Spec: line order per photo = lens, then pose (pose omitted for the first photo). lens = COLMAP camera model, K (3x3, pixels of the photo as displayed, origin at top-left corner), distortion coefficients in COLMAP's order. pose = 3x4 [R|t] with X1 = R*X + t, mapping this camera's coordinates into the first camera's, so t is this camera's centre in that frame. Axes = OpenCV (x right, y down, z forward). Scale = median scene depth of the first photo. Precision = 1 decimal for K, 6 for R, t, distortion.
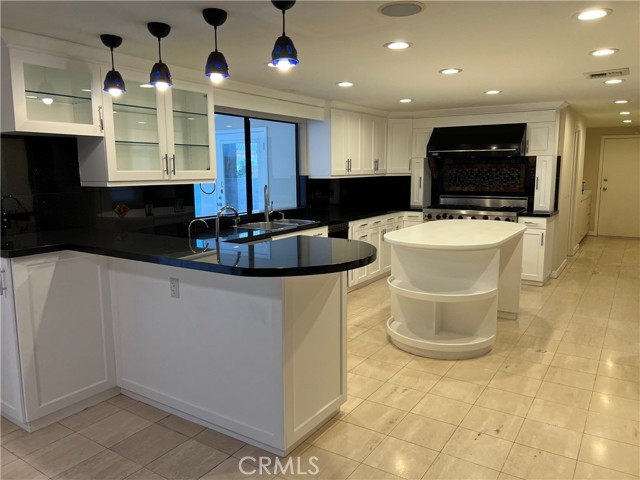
lens RADIAL K [[481.2, 0, 316.8], [0, 481.2, 239.8], [0, 0, 1]] dist [0.047126, -0.048180]
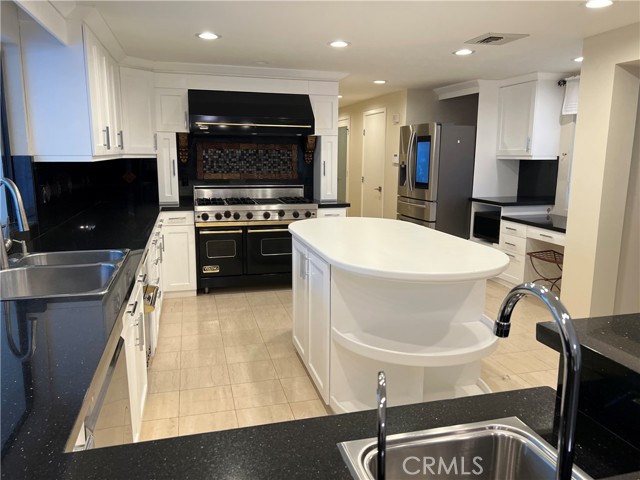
lens RADIAL K [[481.2, 0, 319.2], [0, 481.2, 239.4], [0, 0, 1]] dist [0.047126, -0.048180]
pose [[0.659677, -0.119633, 0.741966, -0.178315], [0.096372, 0.992564, 0.074355, -0.051007], [-0.745345, 0.022454, 0.666301, 0.401354]]
